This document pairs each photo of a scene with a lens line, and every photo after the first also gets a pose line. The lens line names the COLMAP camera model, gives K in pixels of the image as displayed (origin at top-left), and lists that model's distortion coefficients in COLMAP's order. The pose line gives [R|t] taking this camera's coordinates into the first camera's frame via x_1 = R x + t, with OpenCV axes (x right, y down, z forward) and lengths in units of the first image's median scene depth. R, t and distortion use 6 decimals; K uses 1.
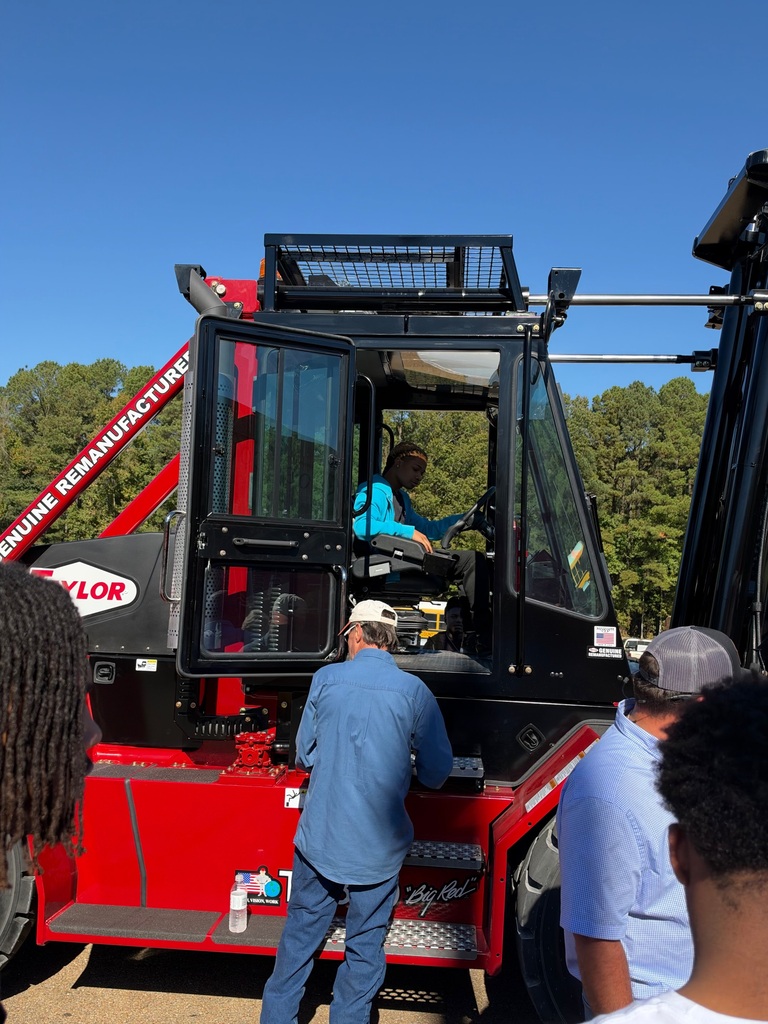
lens RADIAL K [[926.8, 0, 384.0], [0, 926.8, 512.0], [0, 0, 1]] dist [0.171612, -0.350721]
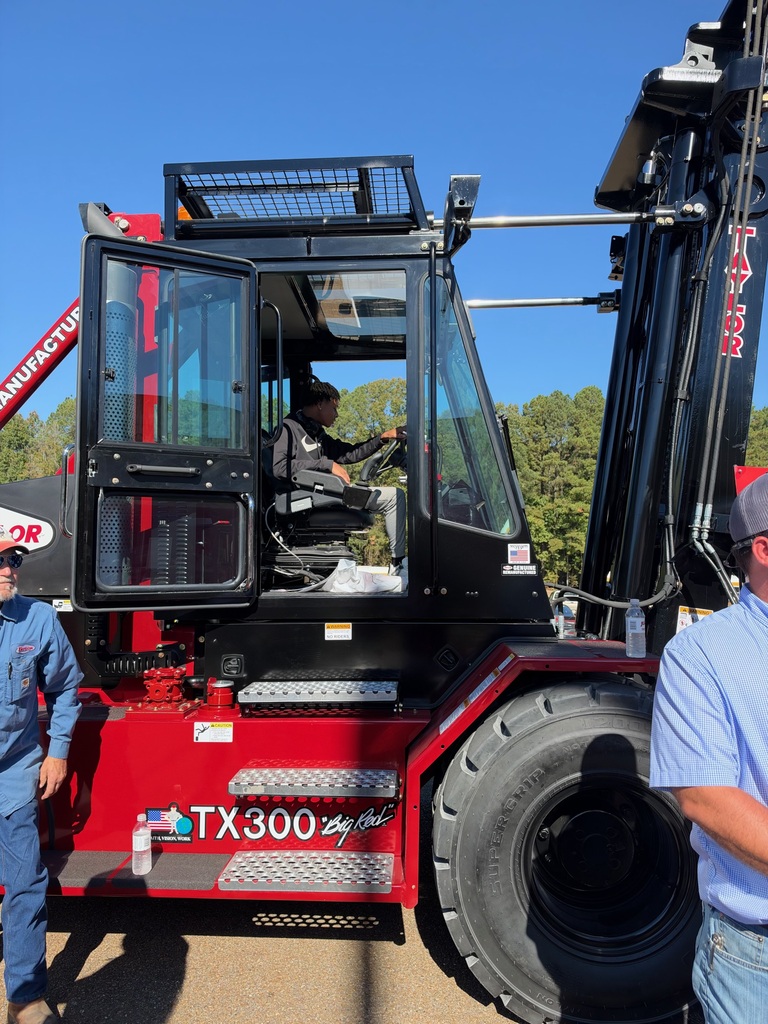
lens RADIAL K [[721.4, 0, 384.0], [0, 721.4, 512.0], [0, 0, 1]] dist [0.104782, -0.197420]
pose [[0.998973, -0.038443, 0.023961, 0.071356], [0.038163, 0.999199, 0.012036, 0.068567], [-0.024404, -0.011110, 0.999640, 0.222775]]
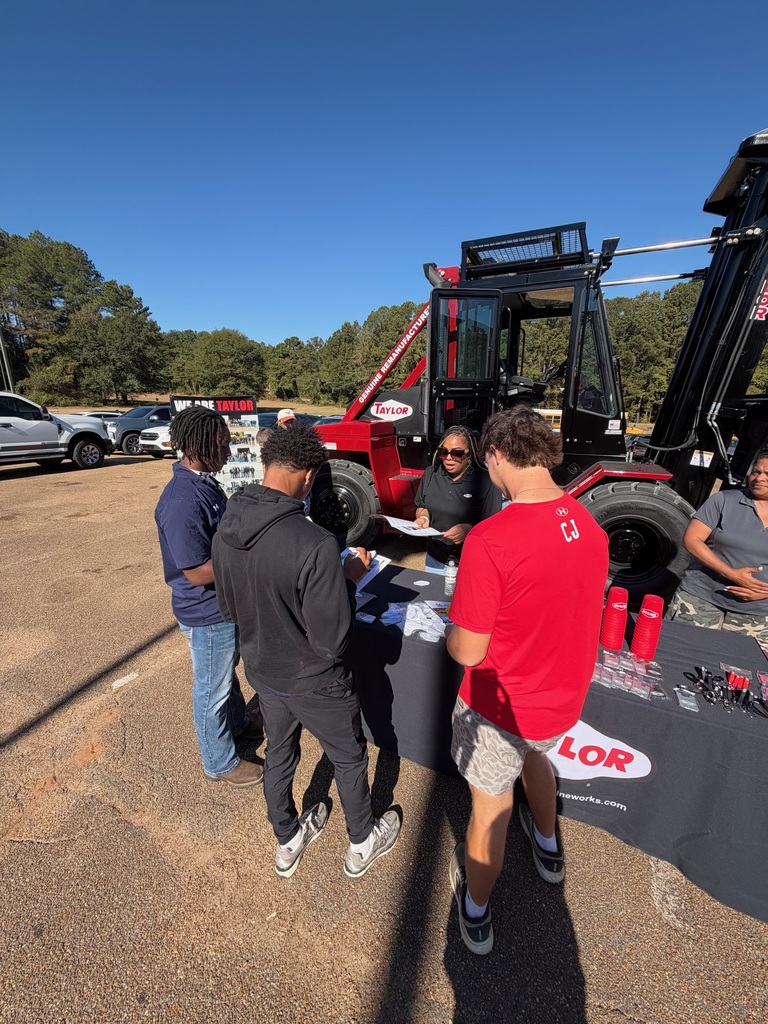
lens RADIAL K [[403.1, 0, 384.0], [0, 403.1, 512.0], [0, 0, 1]] dist [-0.015947, 0.005737]
pose [[0.936750, 0.052936, -0.345973, 0.059698], [0.064760, 0.945213, 0.319966, -0.011146], [0.343956, -0.322134, 0.882000, -0.089489]]
